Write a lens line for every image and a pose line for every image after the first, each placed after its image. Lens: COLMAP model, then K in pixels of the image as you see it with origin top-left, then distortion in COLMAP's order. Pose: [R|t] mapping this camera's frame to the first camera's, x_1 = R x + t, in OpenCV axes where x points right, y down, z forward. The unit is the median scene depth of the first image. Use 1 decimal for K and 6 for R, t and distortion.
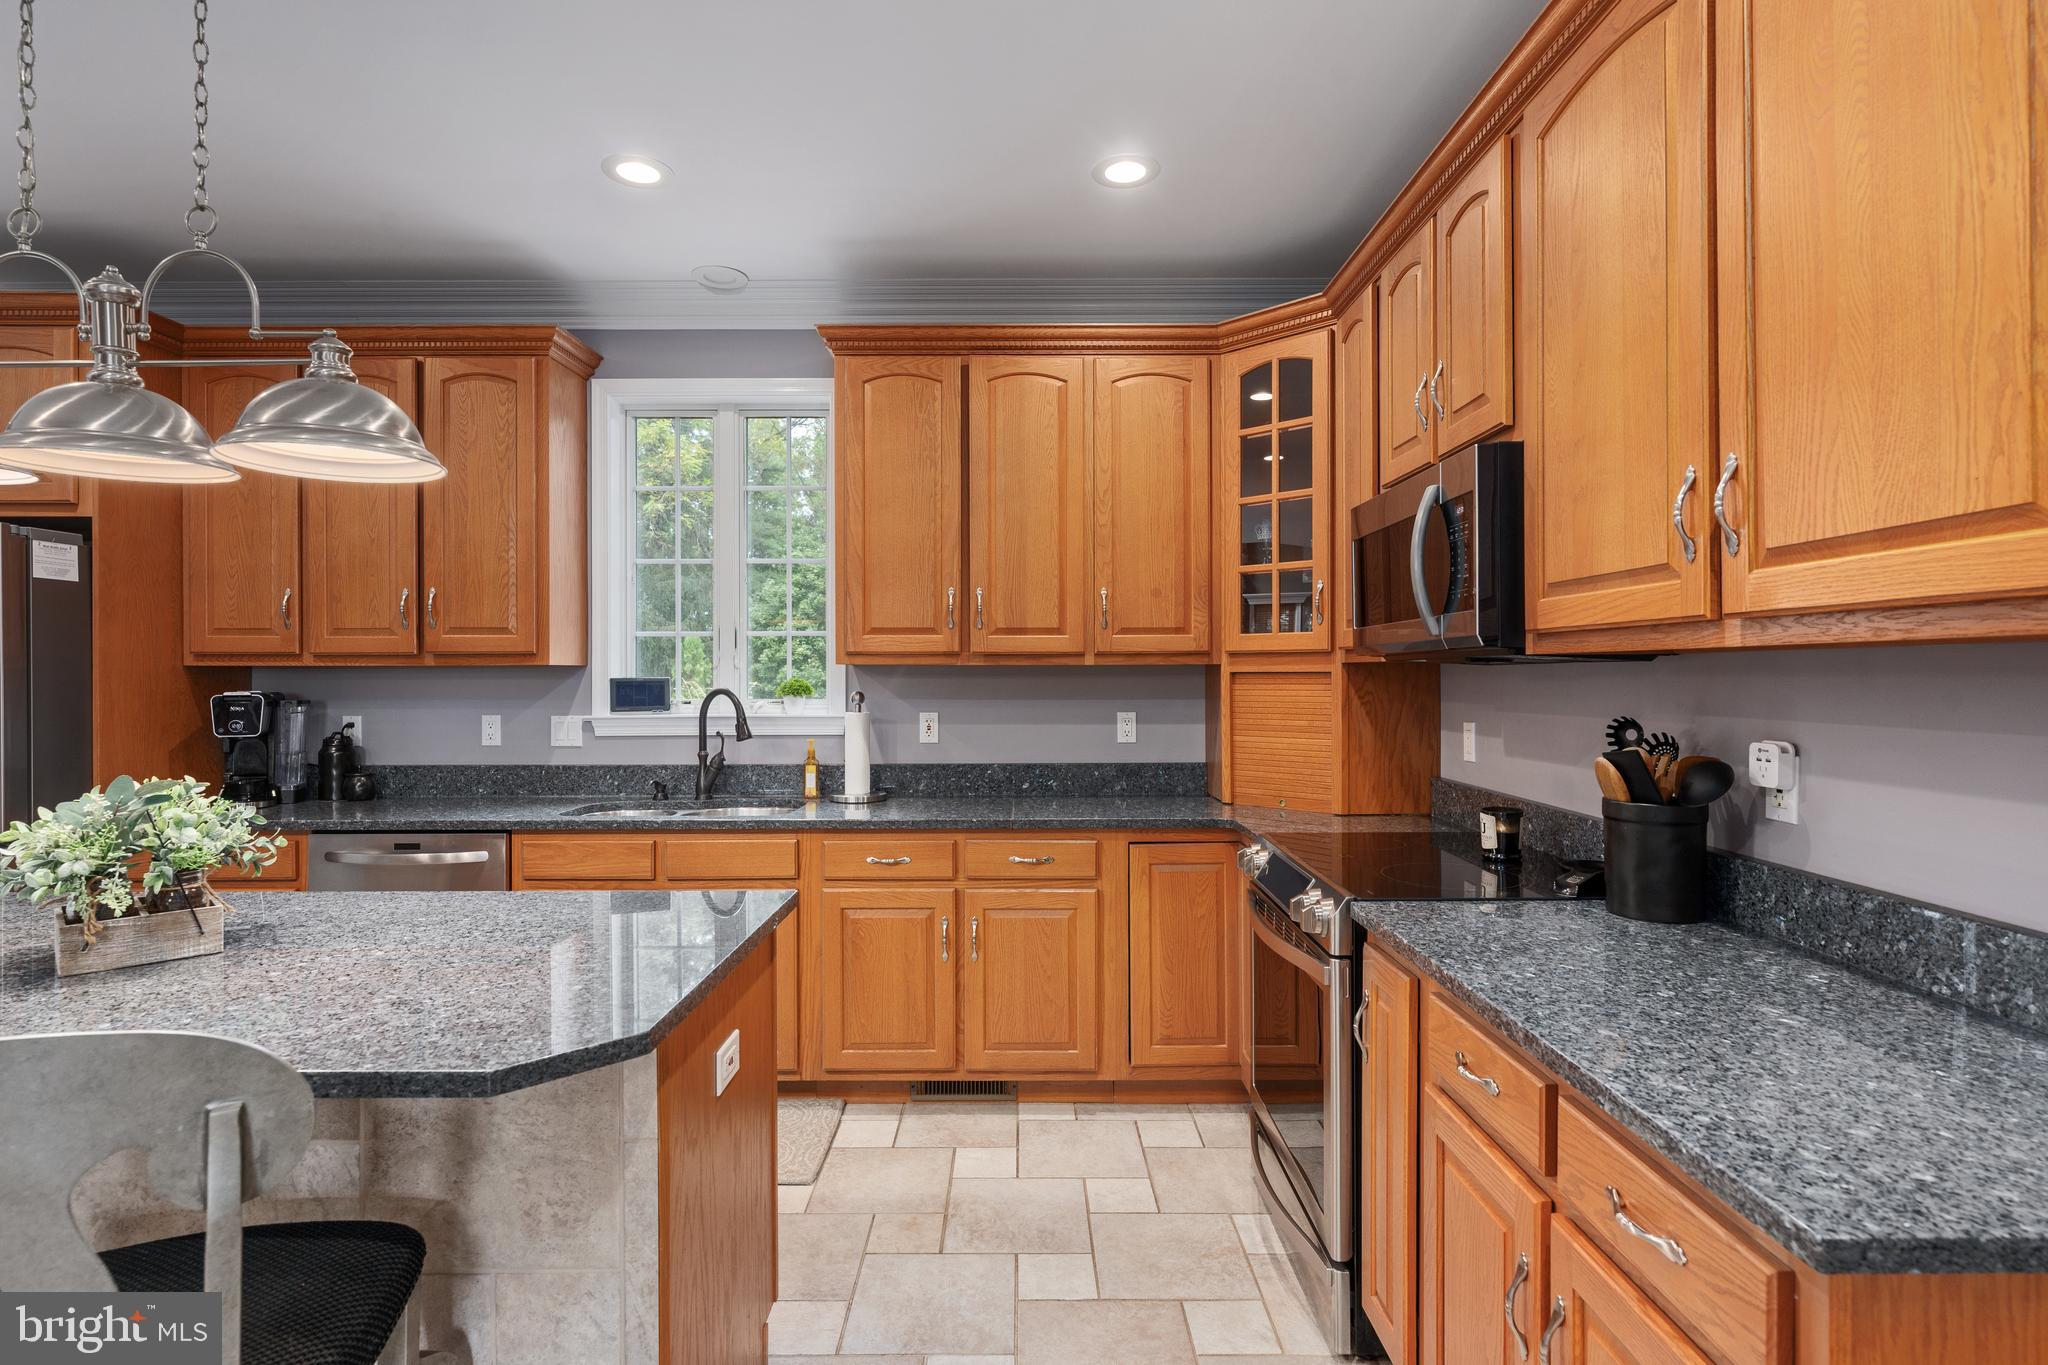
lens RADIAL K [[1038.5, 0, 1019.2], [0, 1038.5, 673.2], [0, 0, 1]] dist [-0.006229, -0.000232]
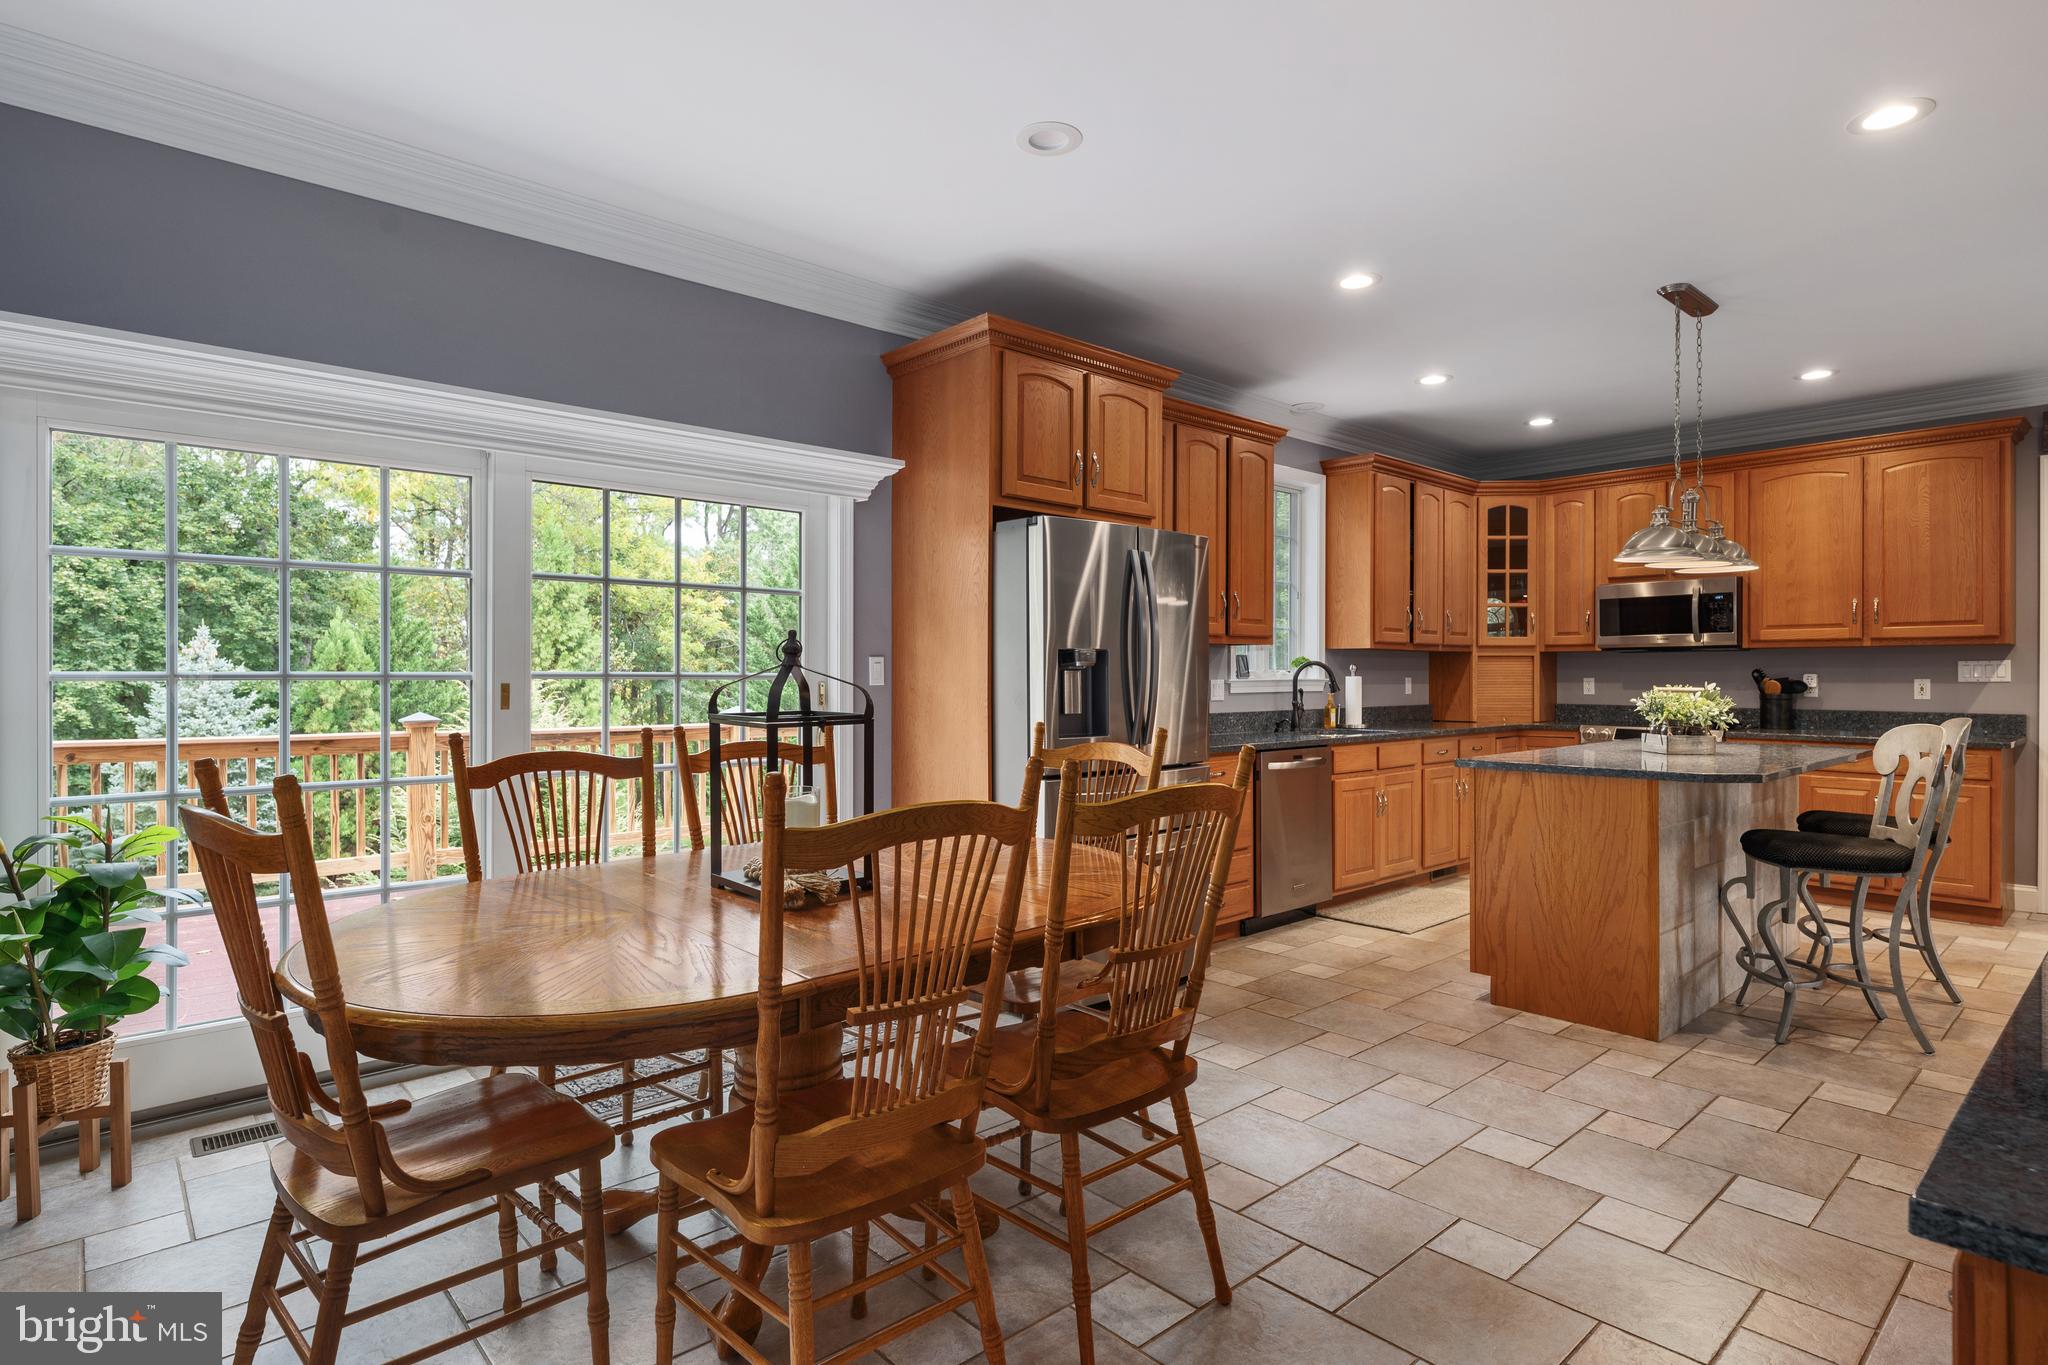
lens RADIAL K [[1038.5, 0, 1027.5], [0, 1038.5, 684.1], [0, 0, 1]] dist [-0.006229, -0.000232]
pose [[0.733861, 0.000184, 0.679300, -1.801549], [-0.001954, 0.999996, 0.001841, 0.051102], [-0.679297, -0.002679, 0.733858, 0.130104]]
